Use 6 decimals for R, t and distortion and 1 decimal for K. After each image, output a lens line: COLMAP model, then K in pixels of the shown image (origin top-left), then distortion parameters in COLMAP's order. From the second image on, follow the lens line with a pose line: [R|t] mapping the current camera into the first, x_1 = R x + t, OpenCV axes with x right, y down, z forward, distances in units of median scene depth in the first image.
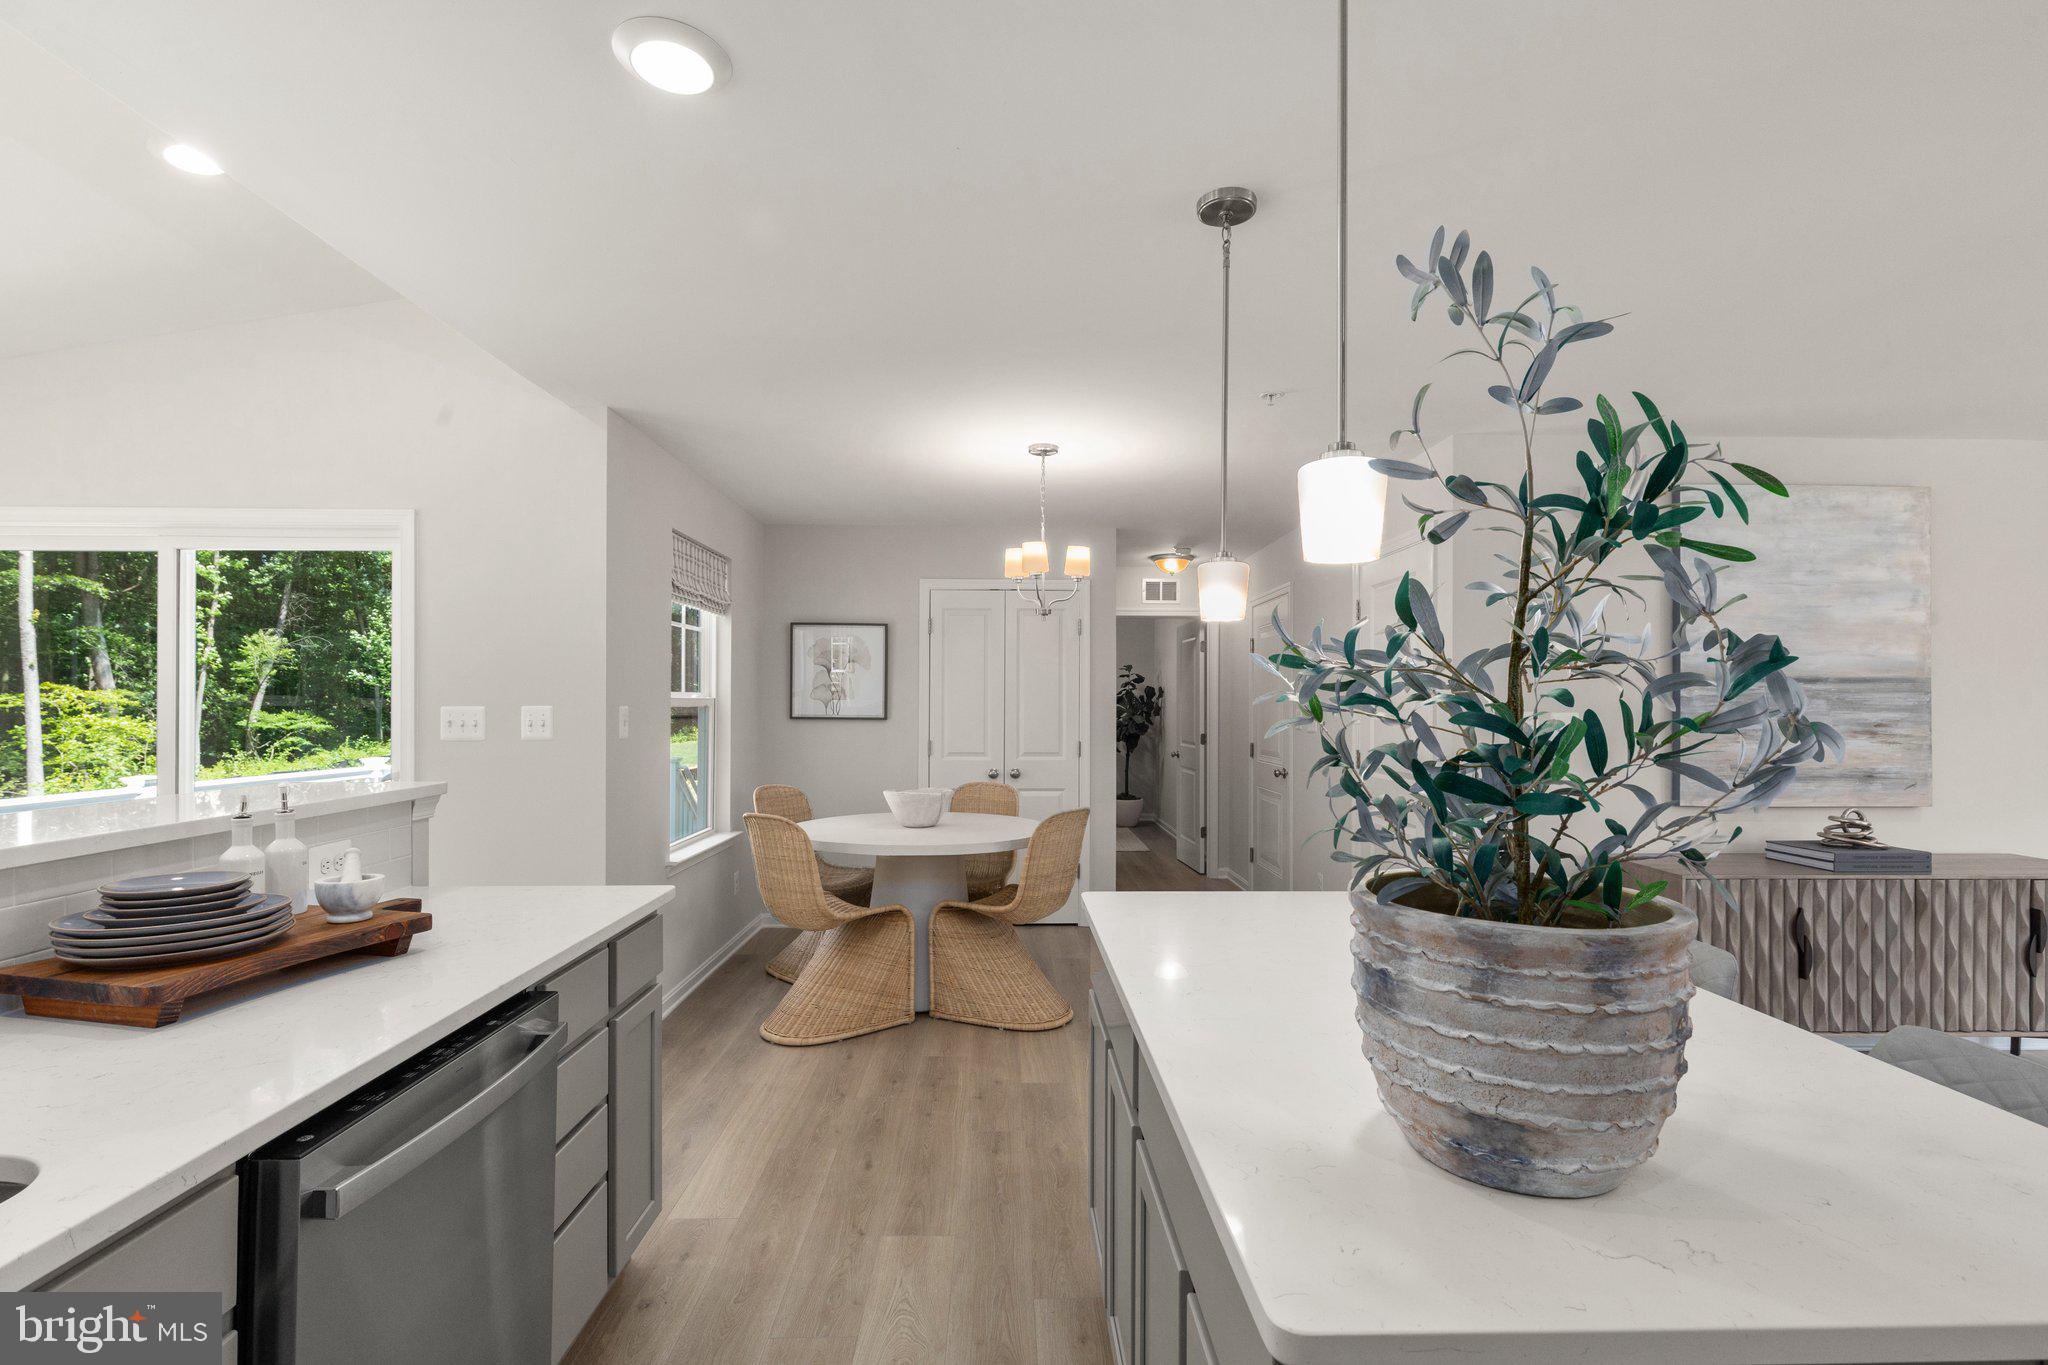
lens RADIAL K [[935.8, 0, 1028.7], [0, 935.8, 686.9], [0, 0, 1]] dist [-0.001567, -0.000219]
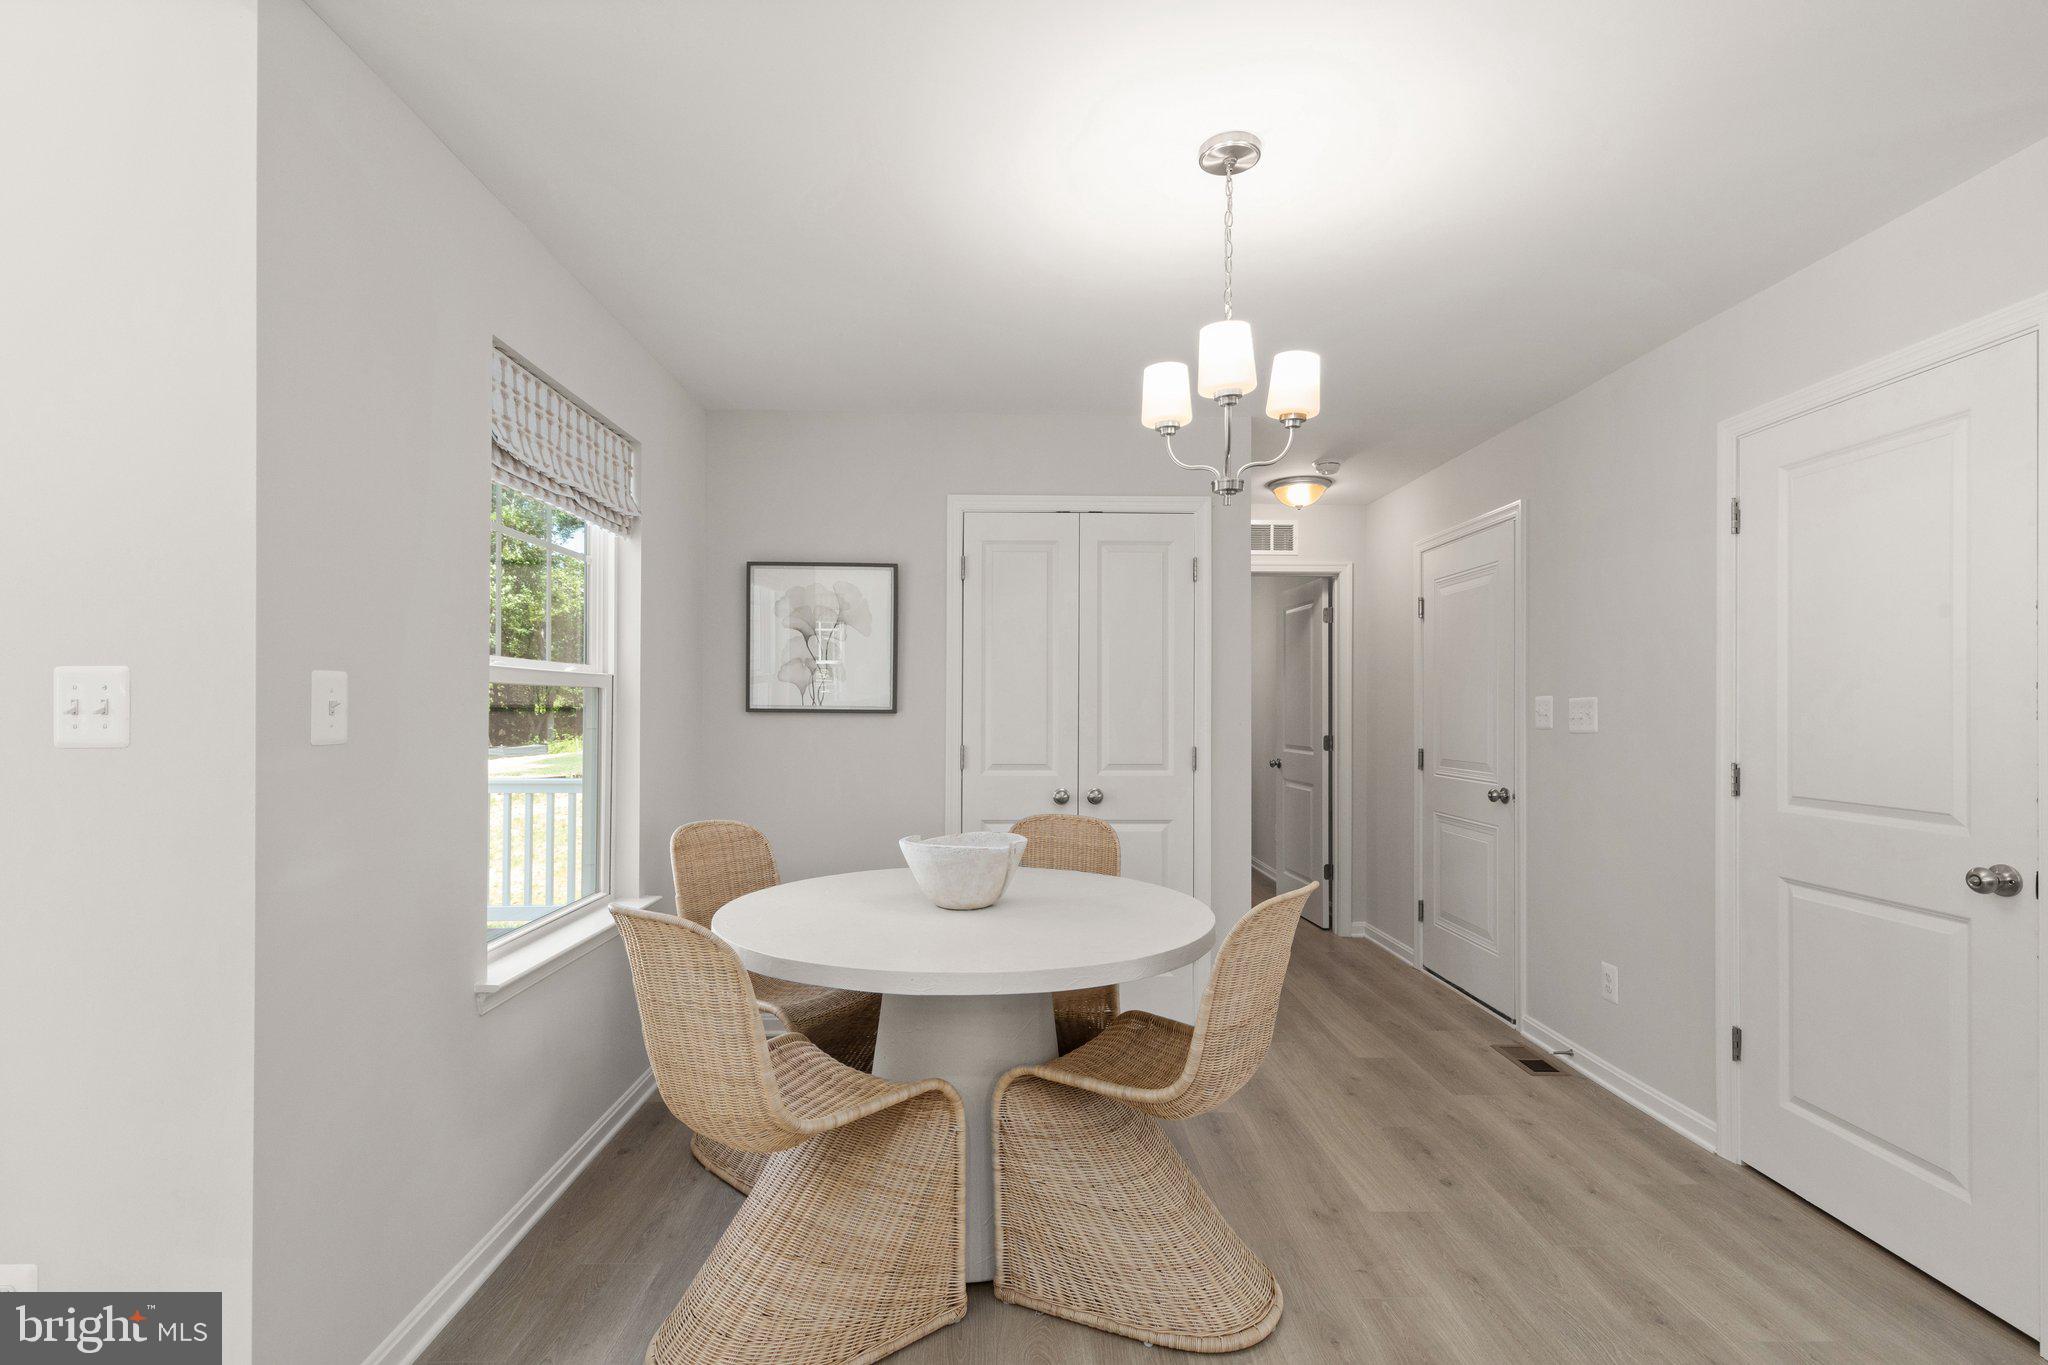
lens RADIAL K [[935.8, 0, 1018.0], [0, 935.8, 689.5], [0, 0, 1]] dist [-0.001567, -0.000219]
pose [[0.999993, -0.000750, -0.003735, -0.079899], [0.000749, 1.000000, -0.000467, 0.023280], [0.003735, 0.000464, 0.999993, 0.435420]]
